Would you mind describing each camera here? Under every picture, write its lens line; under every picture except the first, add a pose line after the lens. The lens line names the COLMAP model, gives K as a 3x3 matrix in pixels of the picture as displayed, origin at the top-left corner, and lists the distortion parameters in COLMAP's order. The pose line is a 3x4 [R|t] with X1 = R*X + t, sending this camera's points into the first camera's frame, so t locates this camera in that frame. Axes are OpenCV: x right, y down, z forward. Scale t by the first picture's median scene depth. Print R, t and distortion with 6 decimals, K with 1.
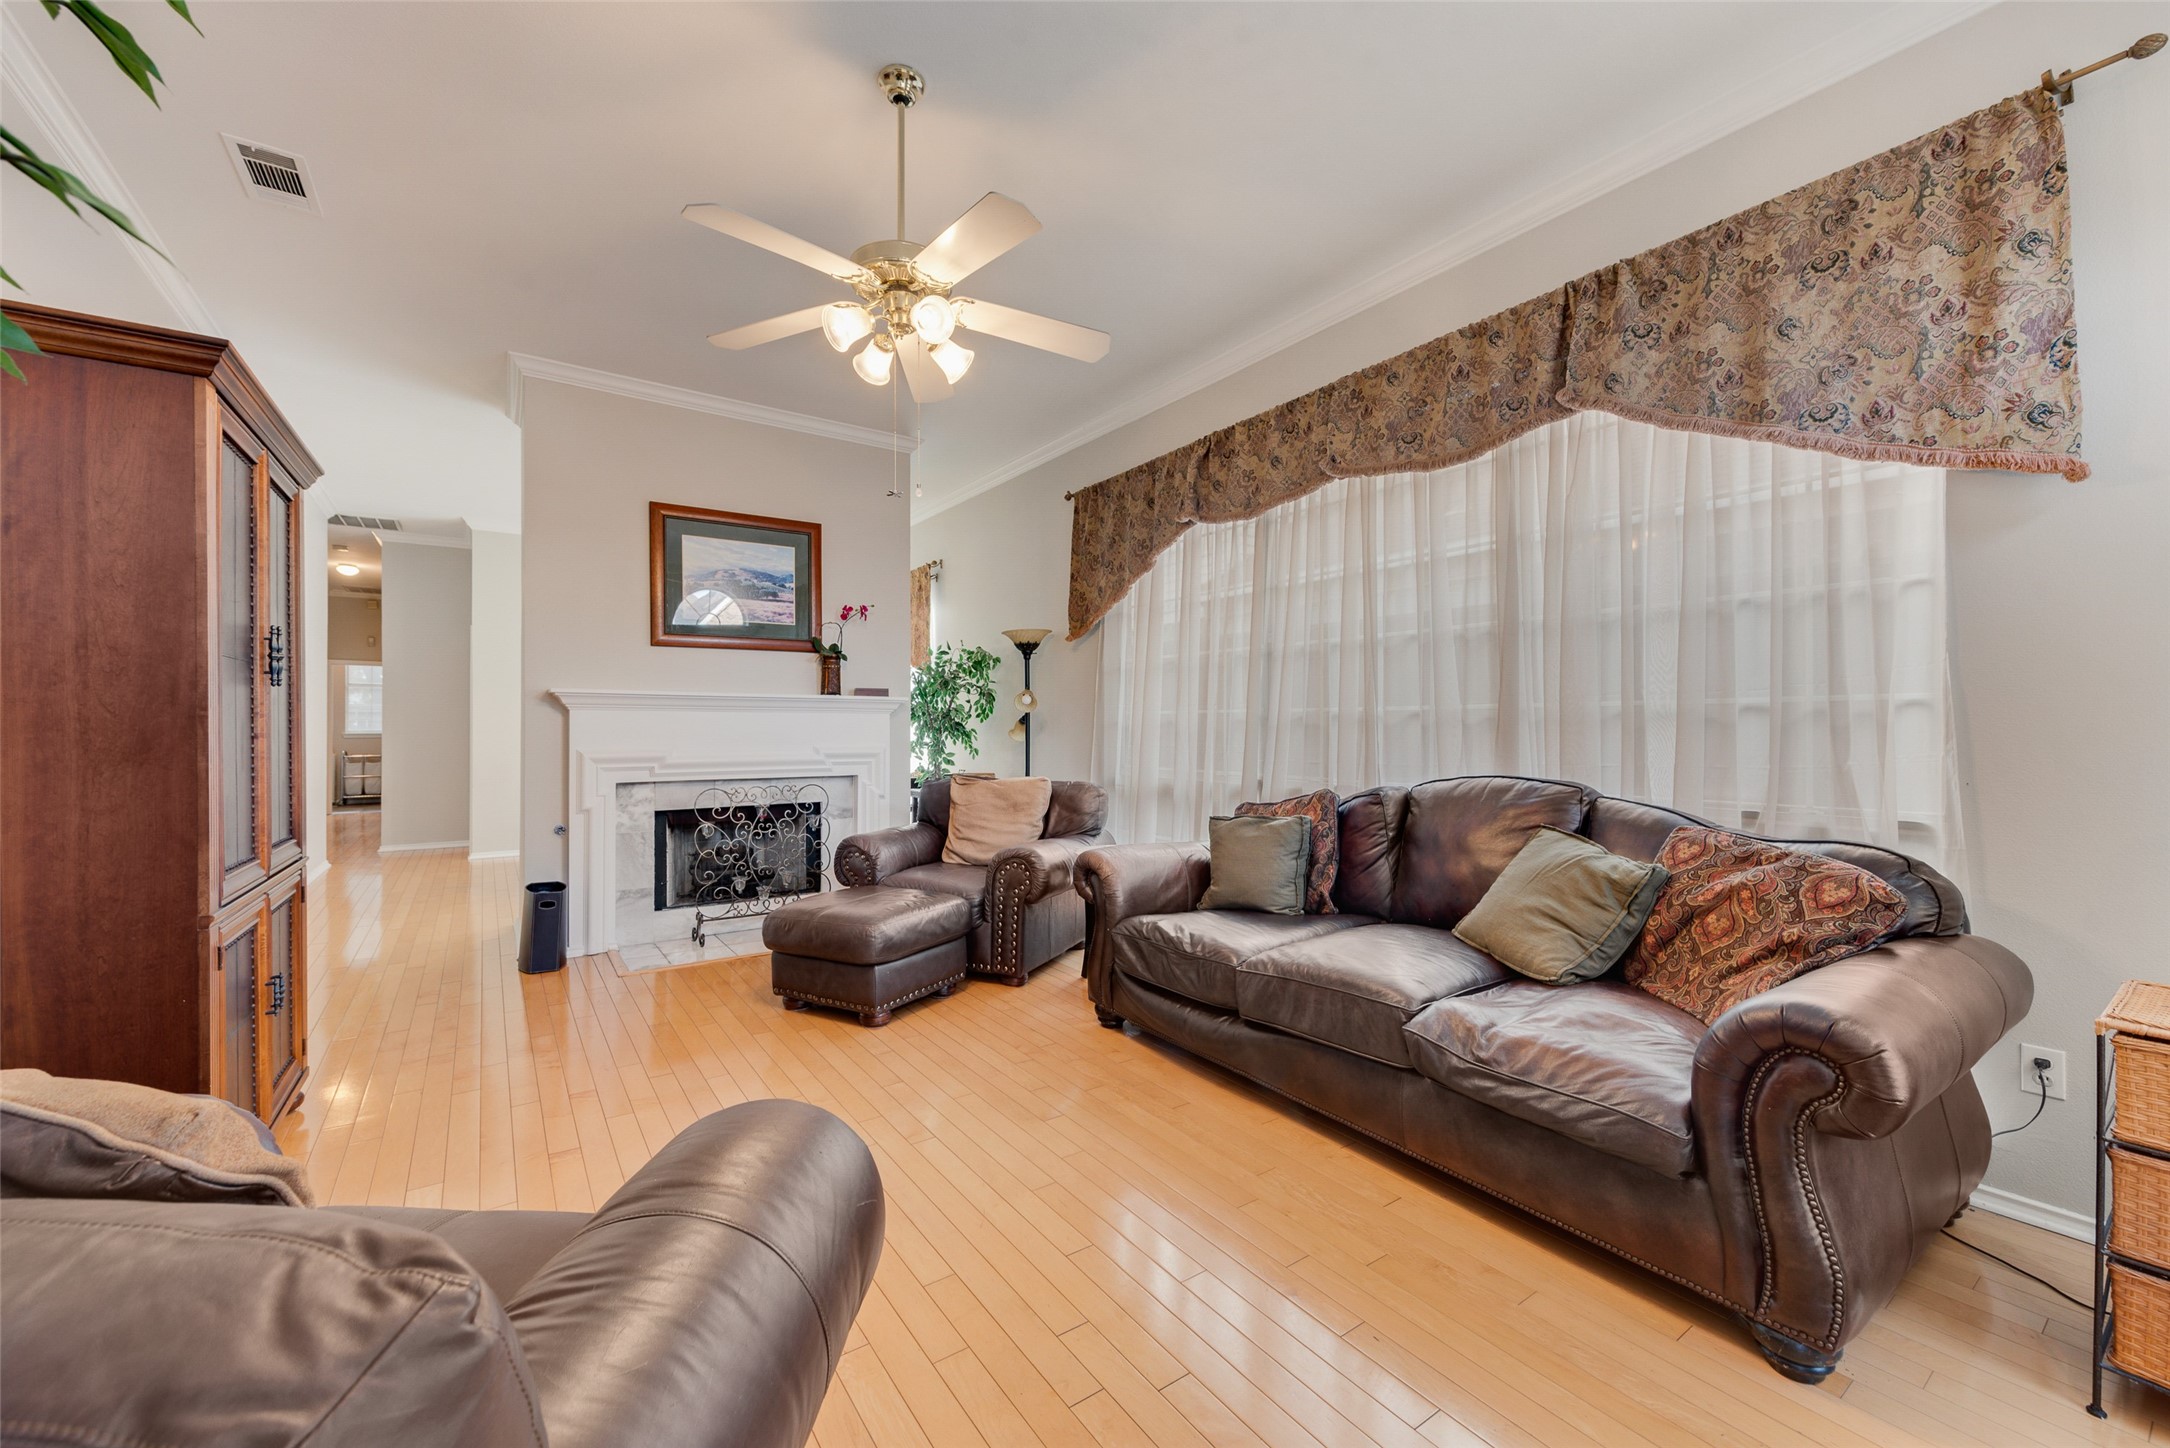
lens RADIAL K [[848.7, 0, 1077.0], [0, 848.7, 729.8], [0, 0, 1]] dist [0.011362, -0.004024]
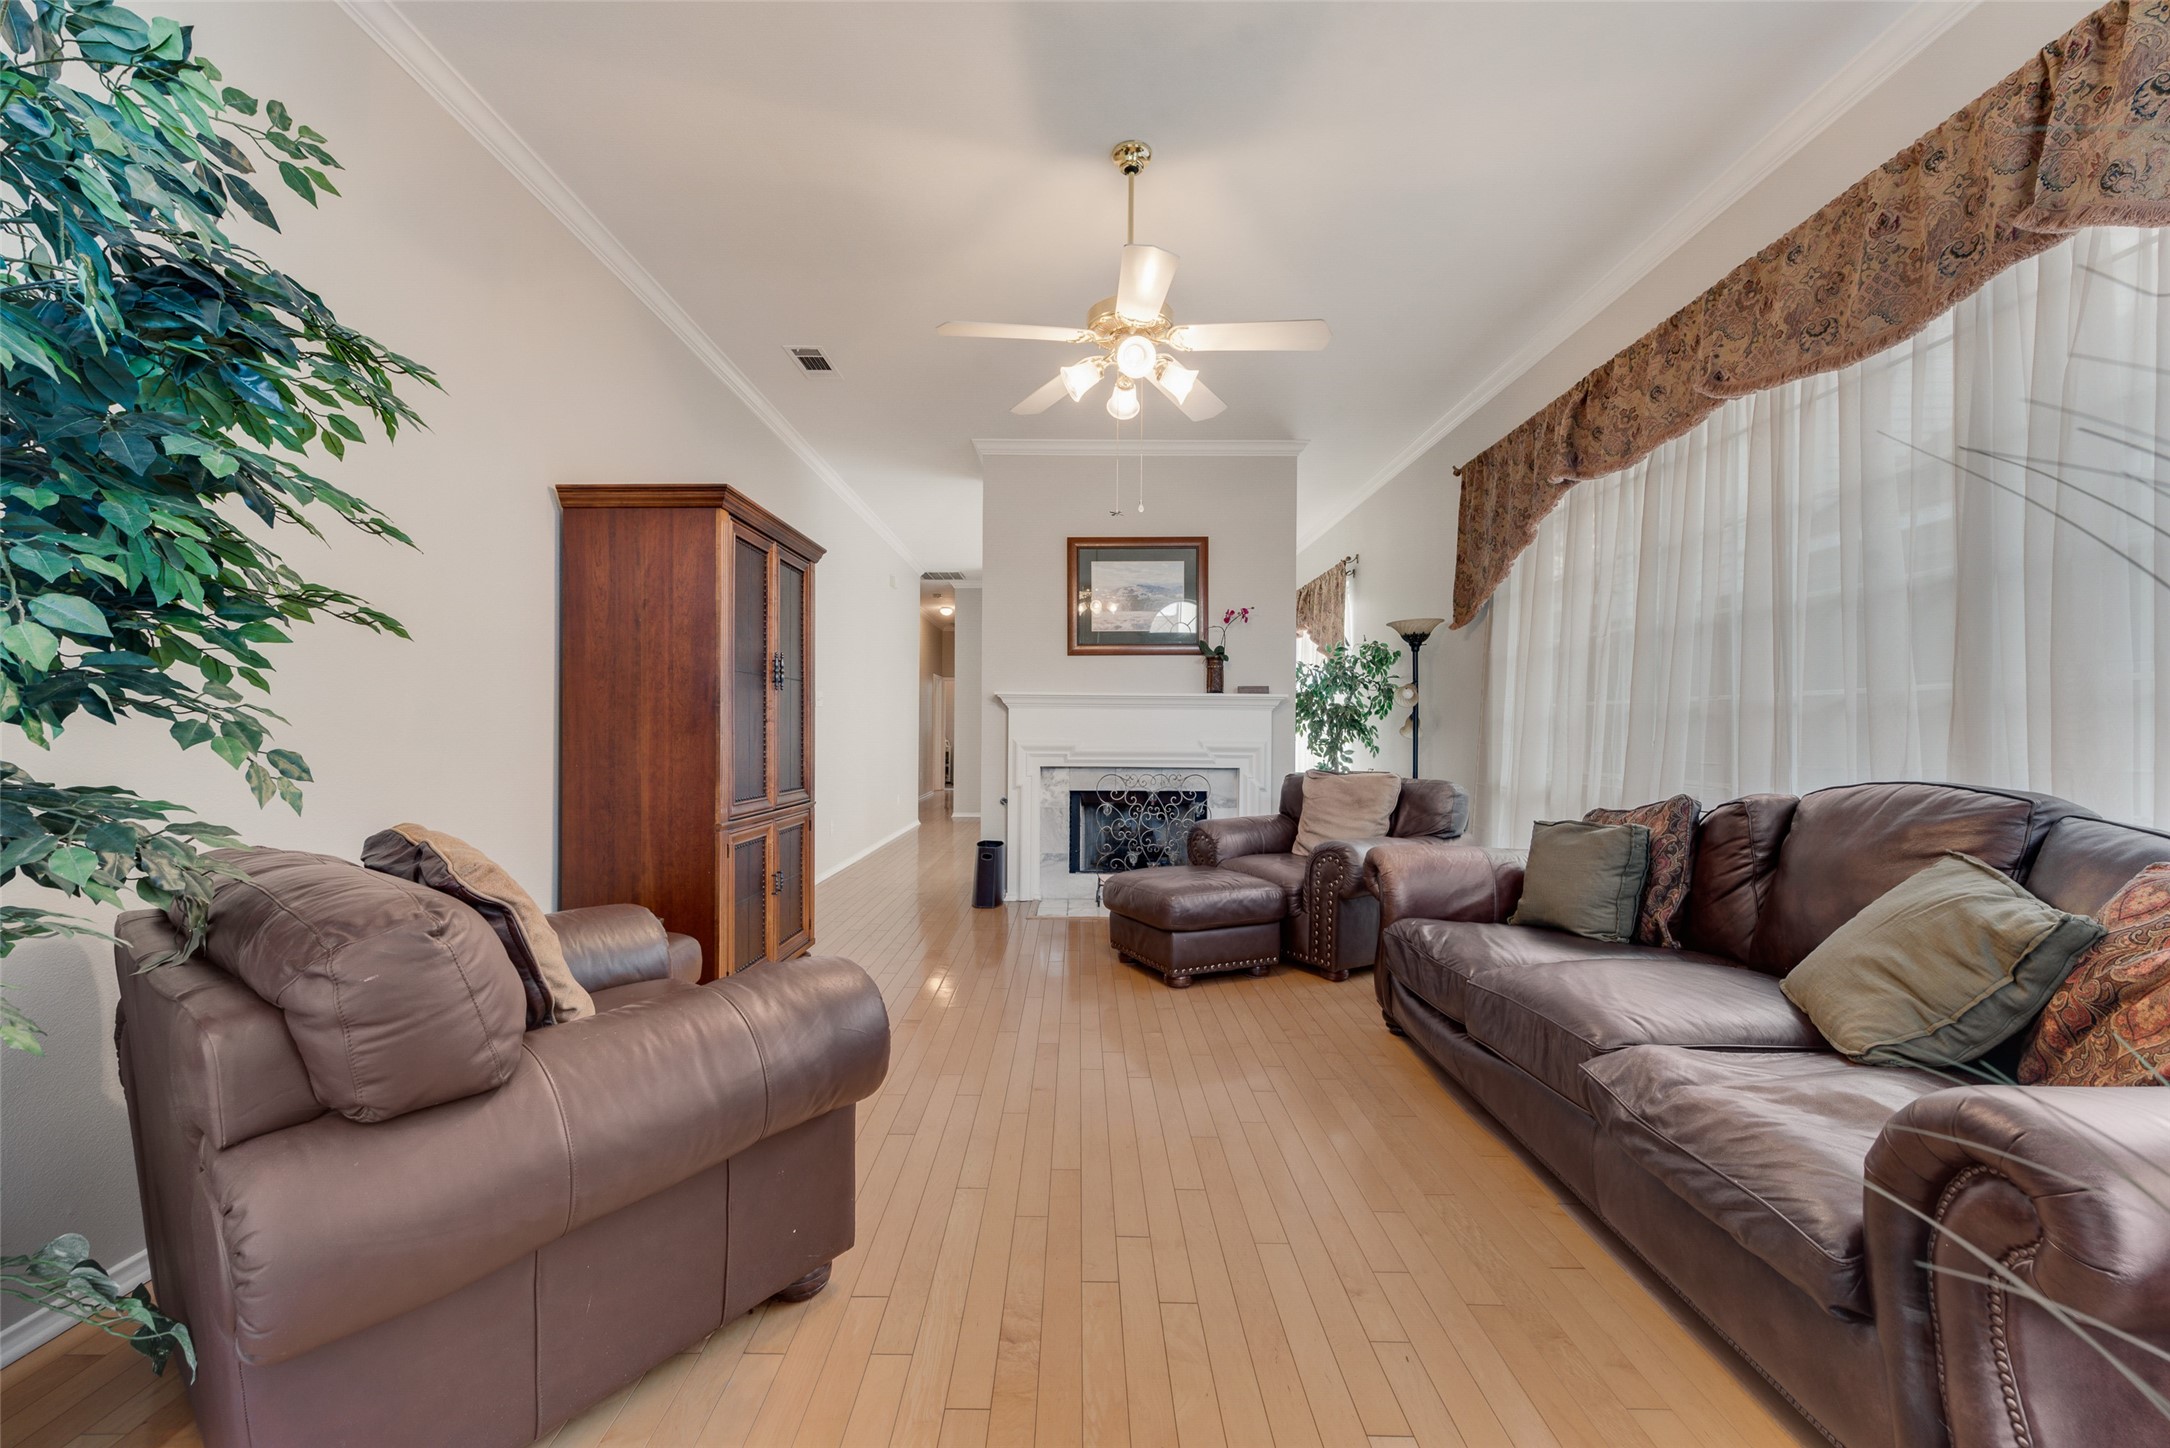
lens RADIAL K [[848.7, 0, 1067.6], [0, 848.7, 731.5], [0, 0, 1]] dist [0.011362, -0.004024]
pose [[0.815656, 0.006130, -0.578504, 0.282796], [-0.007872, 0.999969, -0.000502, 0.015487], [0.578483, 0.004964, 0.815679, 0.010638]]
